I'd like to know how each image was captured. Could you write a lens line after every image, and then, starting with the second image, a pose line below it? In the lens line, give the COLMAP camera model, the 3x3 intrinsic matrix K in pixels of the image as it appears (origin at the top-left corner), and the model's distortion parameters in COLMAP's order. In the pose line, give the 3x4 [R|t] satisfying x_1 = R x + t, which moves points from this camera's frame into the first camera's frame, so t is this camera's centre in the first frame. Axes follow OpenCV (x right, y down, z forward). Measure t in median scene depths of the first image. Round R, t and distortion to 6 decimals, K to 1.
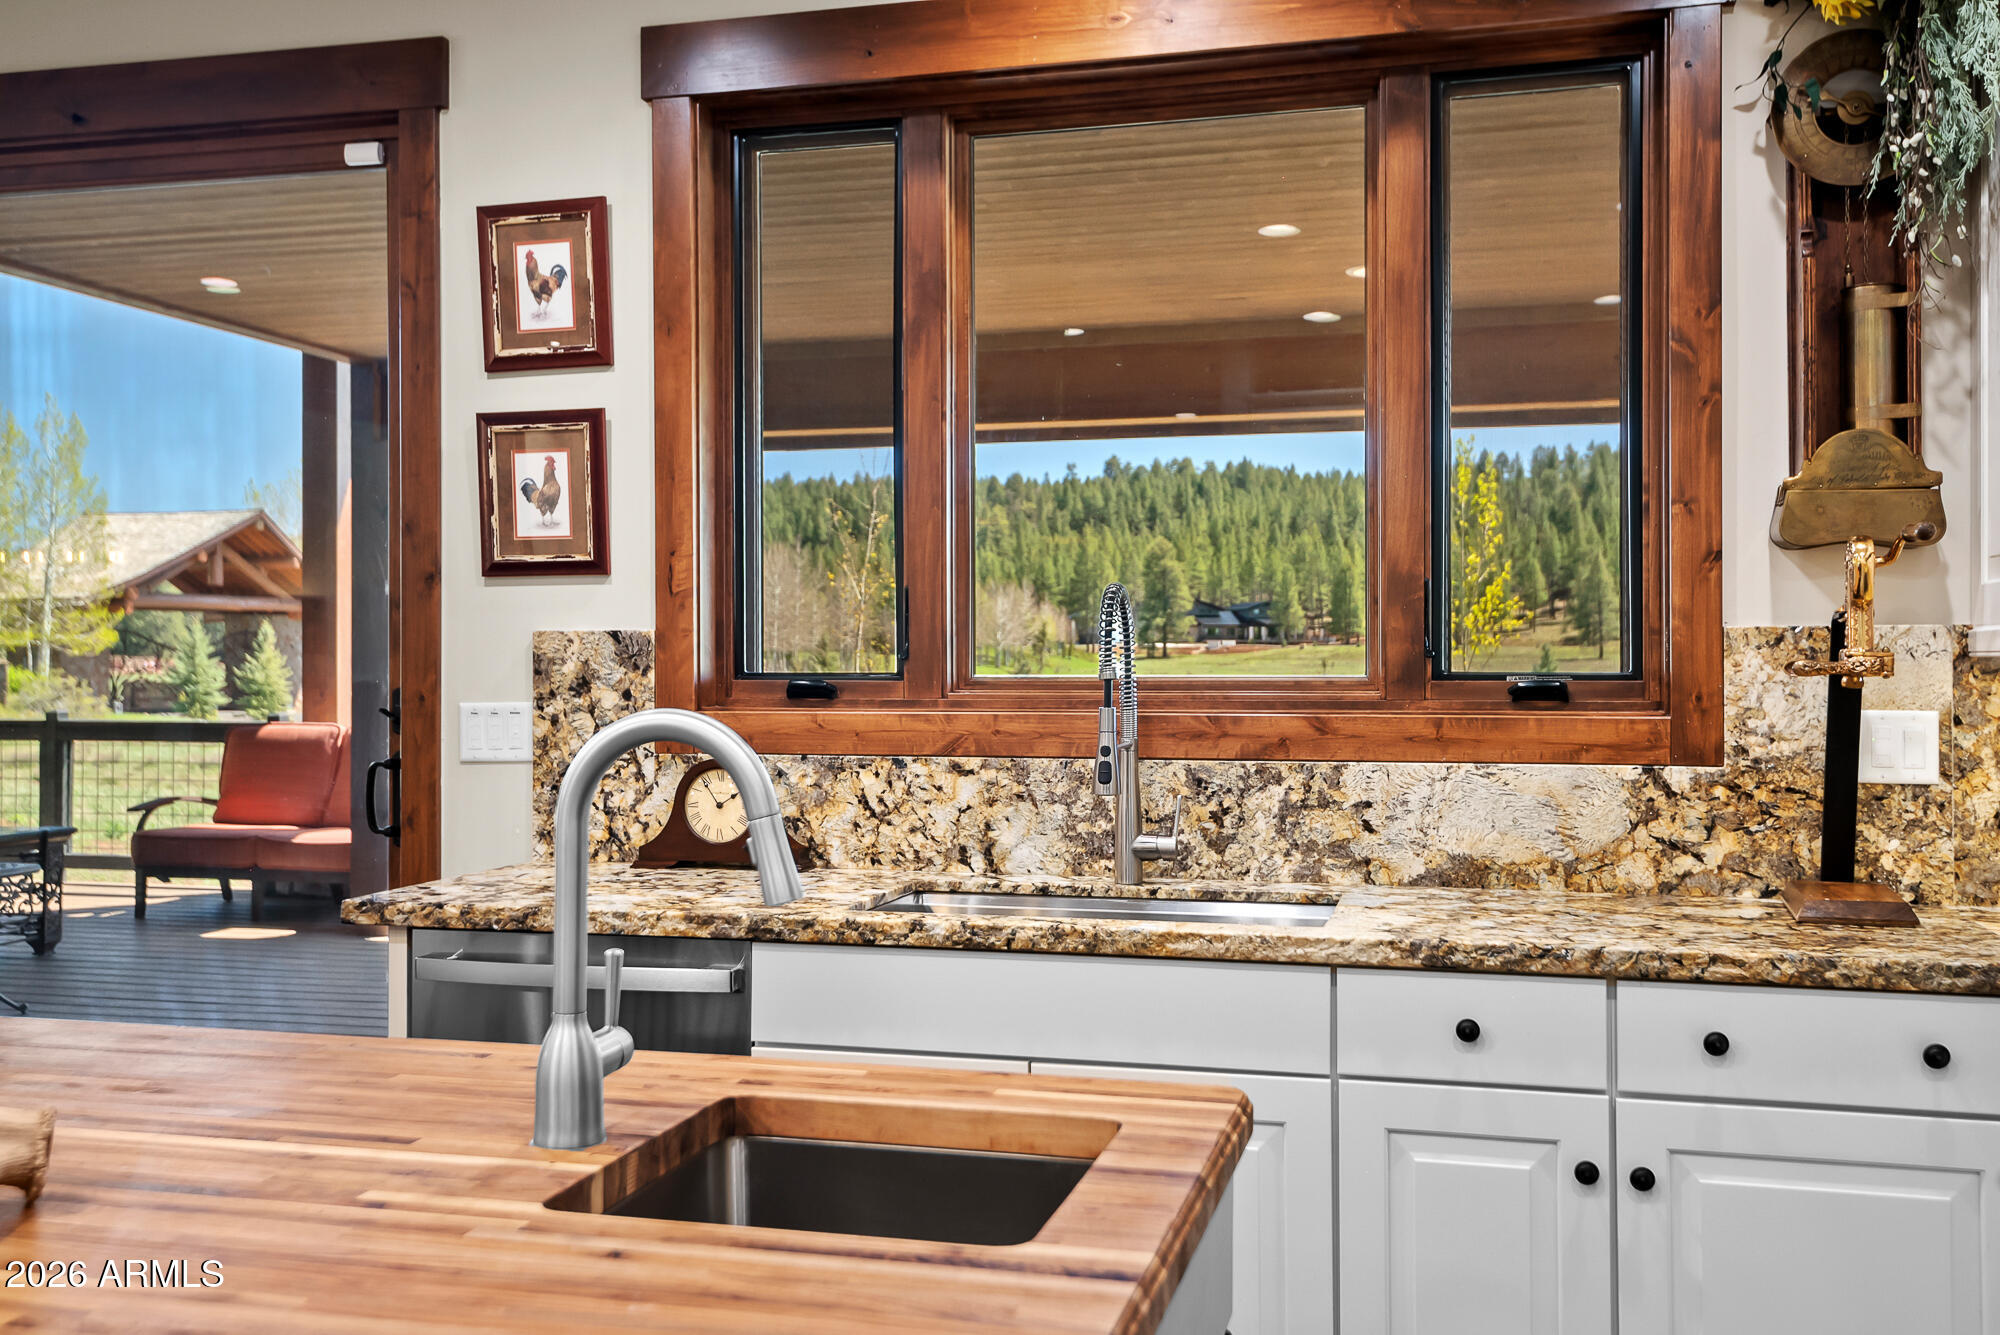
lens RADIAL K [[1791.5, 0, 1054.9], [0, 1791.5, 646.9], [0, 0, 1]] dist [0.043242, 0.009285]
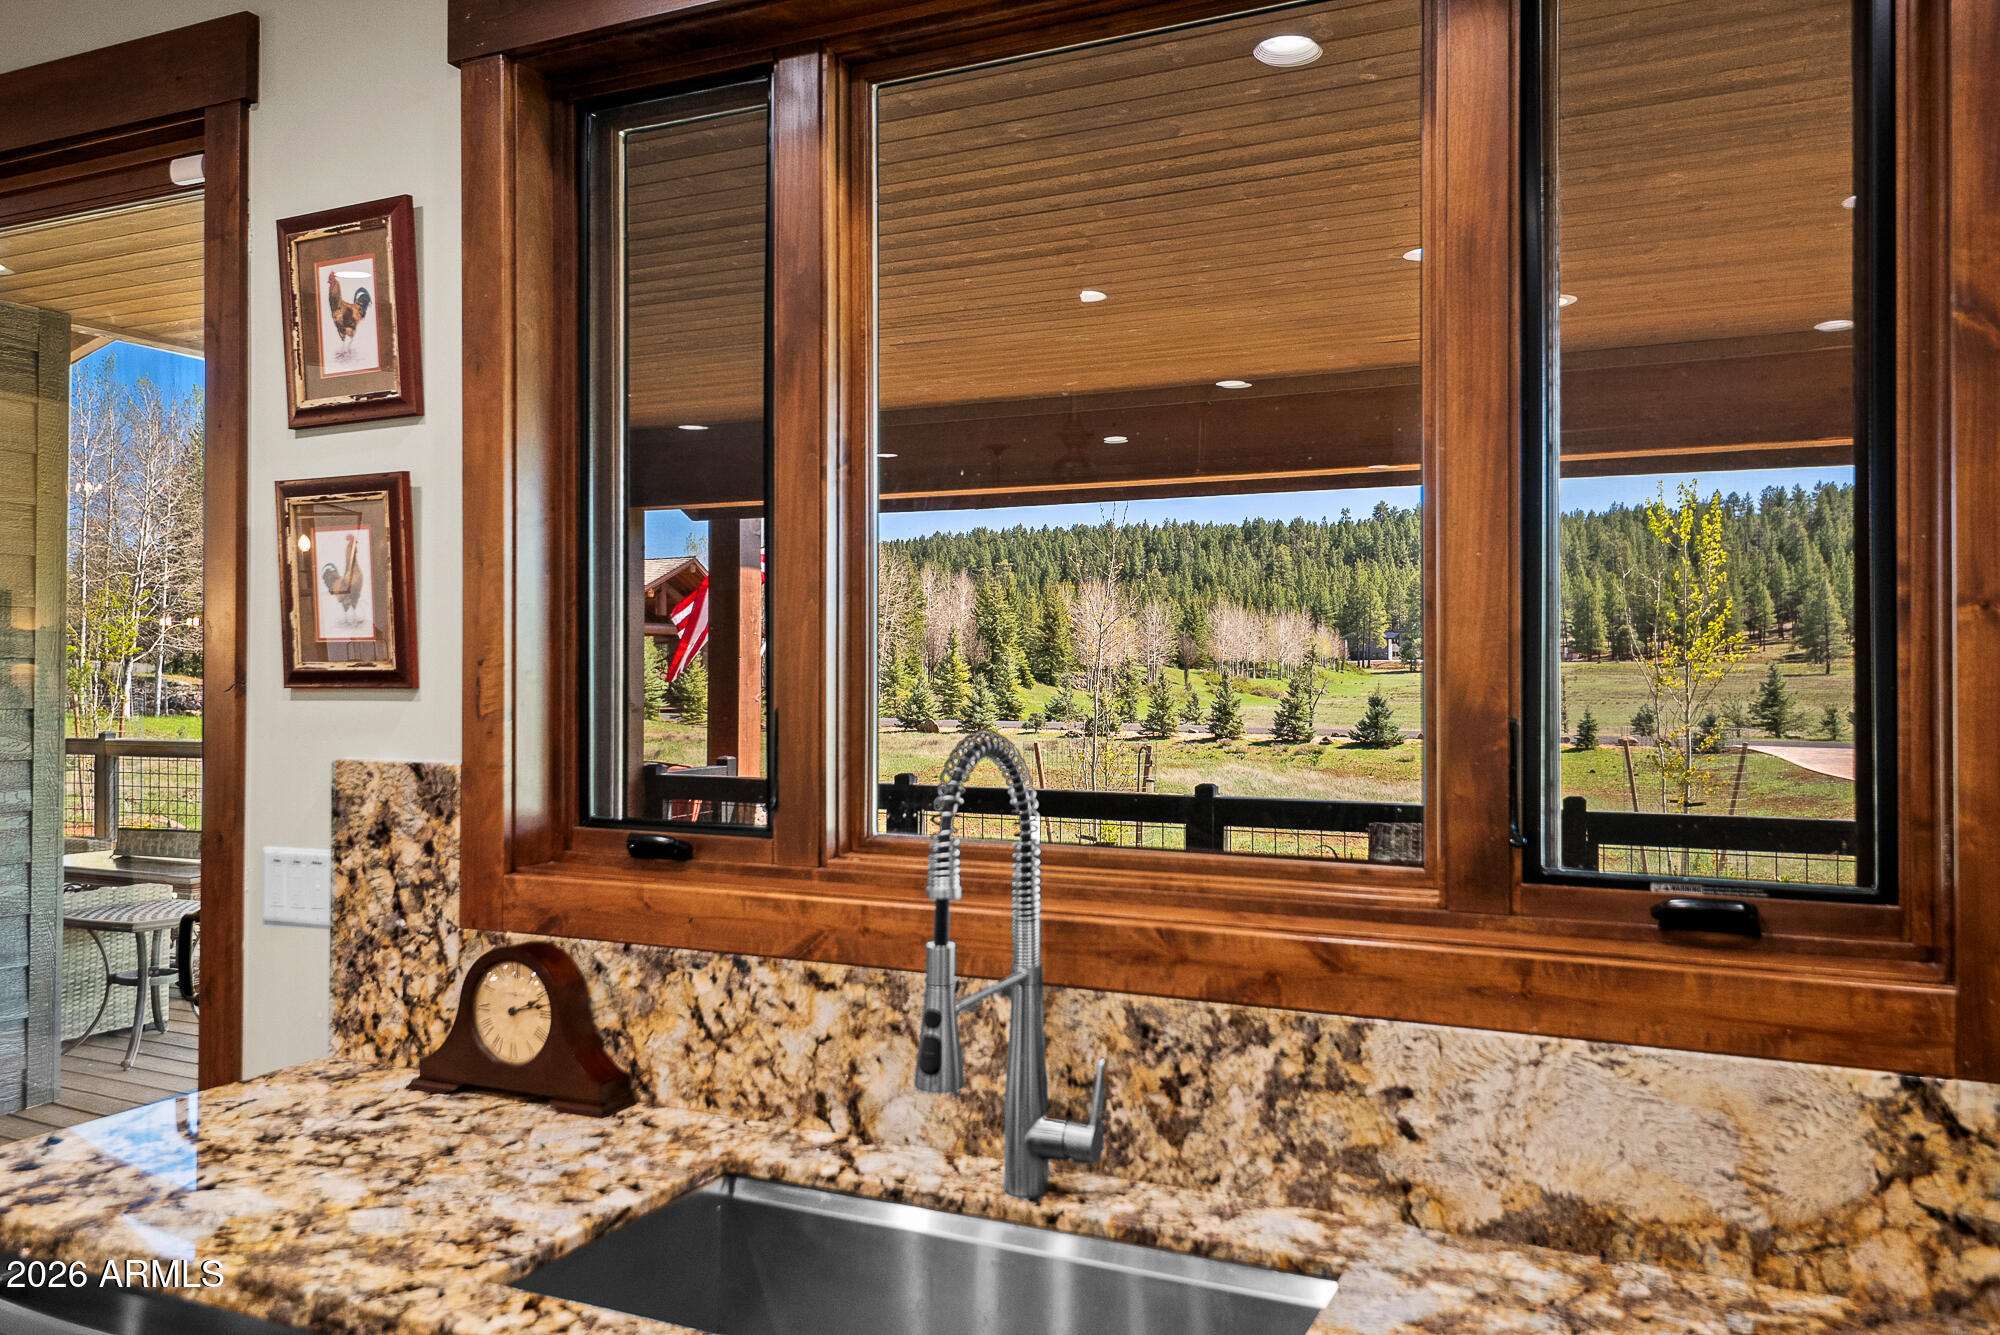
lens RADIAL K [[1539.1, 0, 1003.4], [0, 1539.1, 655.8], [0, 0, 1]] dist [0.043077, -0.035526]
pose [[0.981431, 0.002087, -0.191803, 0.133137], [-0.004008, 0.999946, -0.009630, -0.052614], [0.191773, 0.010220, 0.981386, 0.431224]]
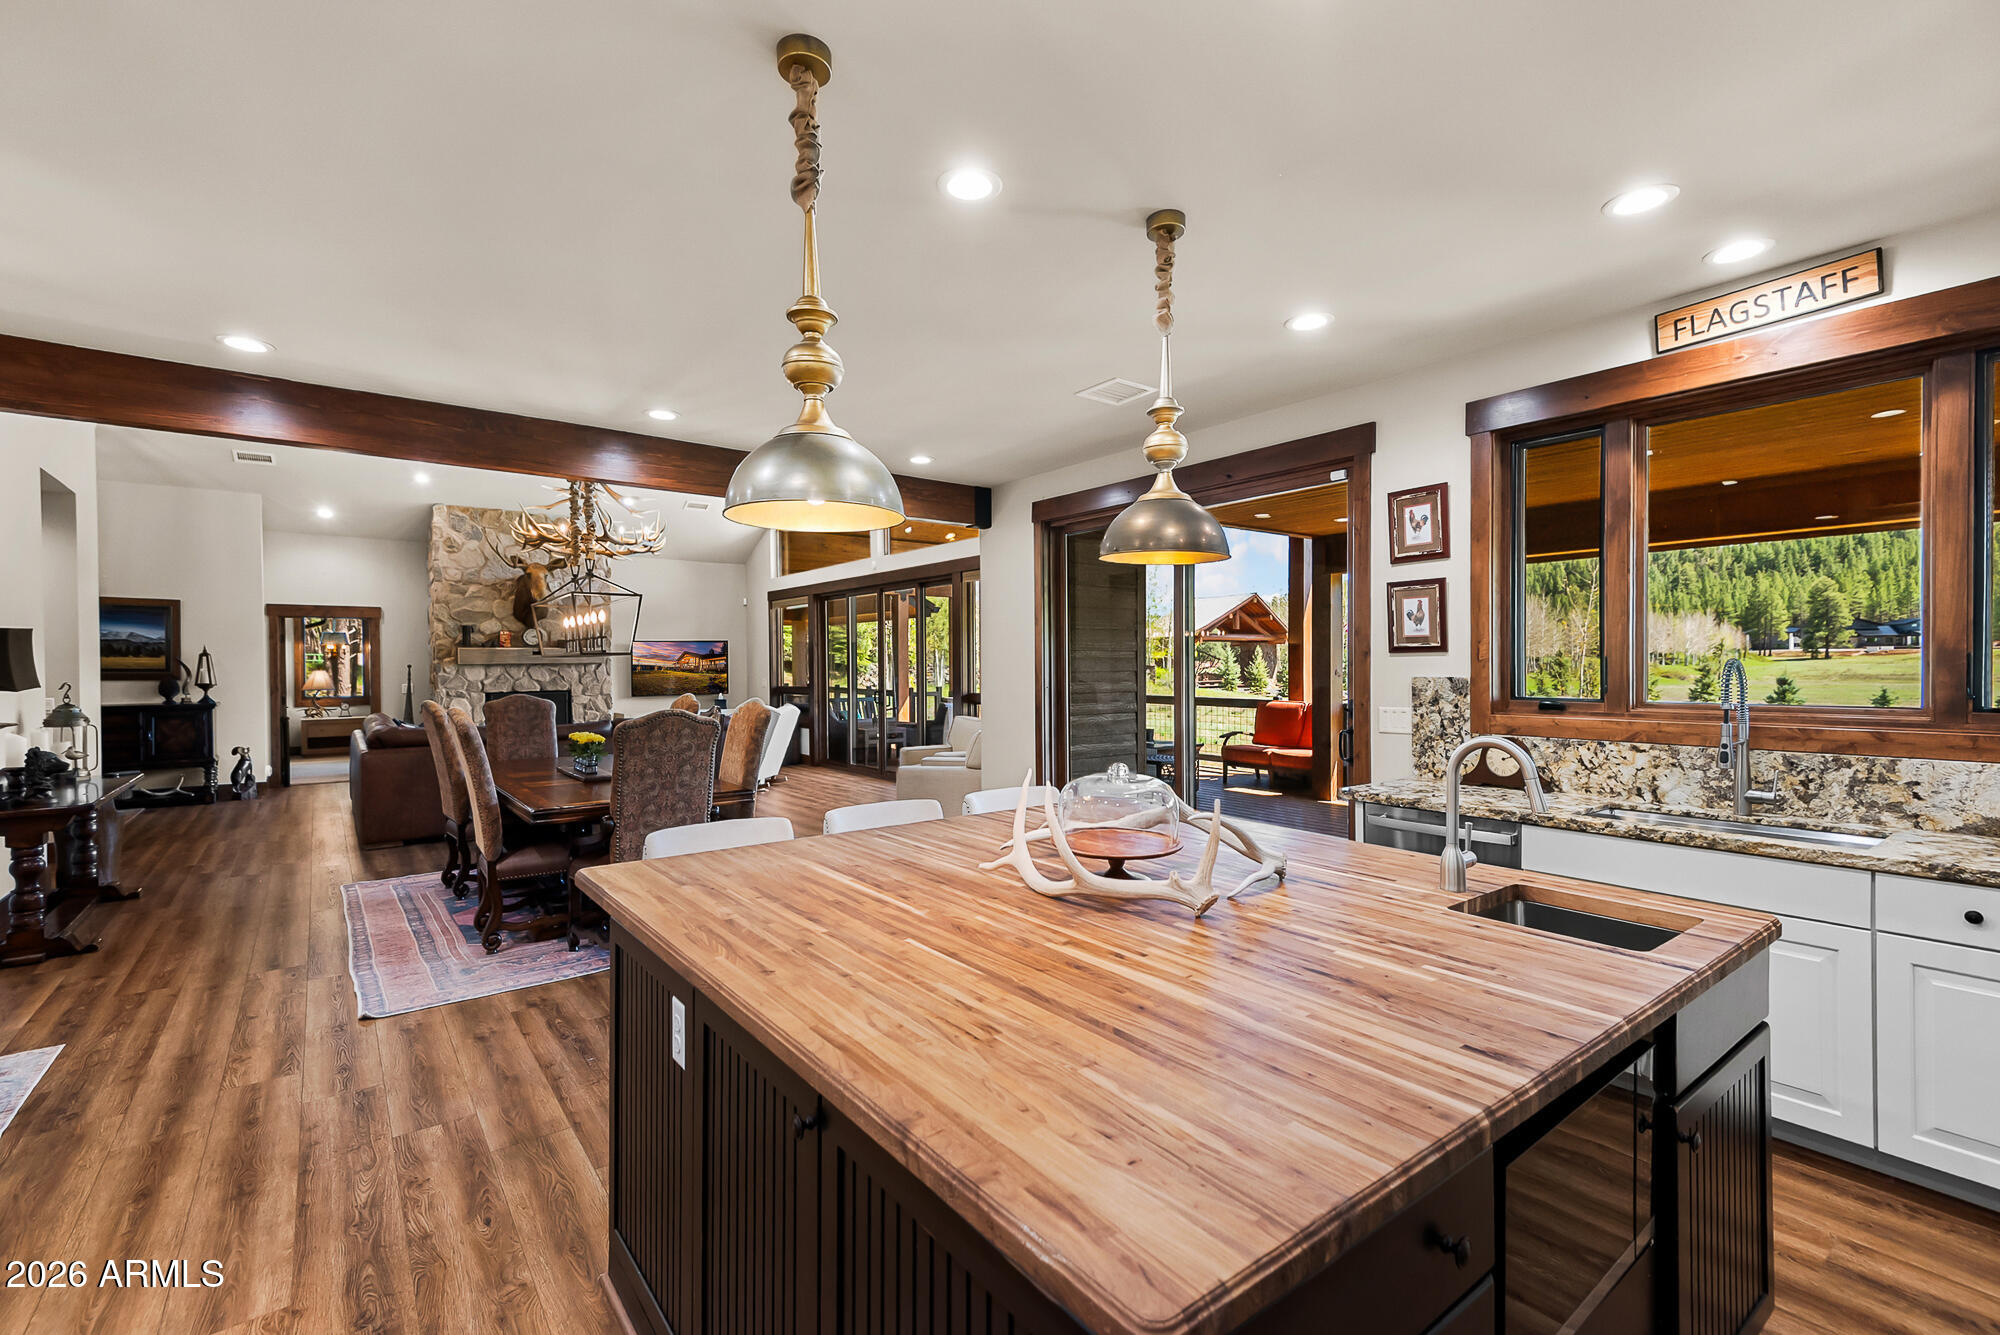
lens RADIAL K [[894.4, 0, 1033.5], [0, 894.4, 670.4], [0, 0, 1]] dist [0.000440, 0.000112]
pose [[0.789907, 0.002495, -0.613222, 0.027366], [0.005918, 0.999914, 0.011692, -0.035573], [0.613199, -0.012865, 0.789824, -0.203406]]
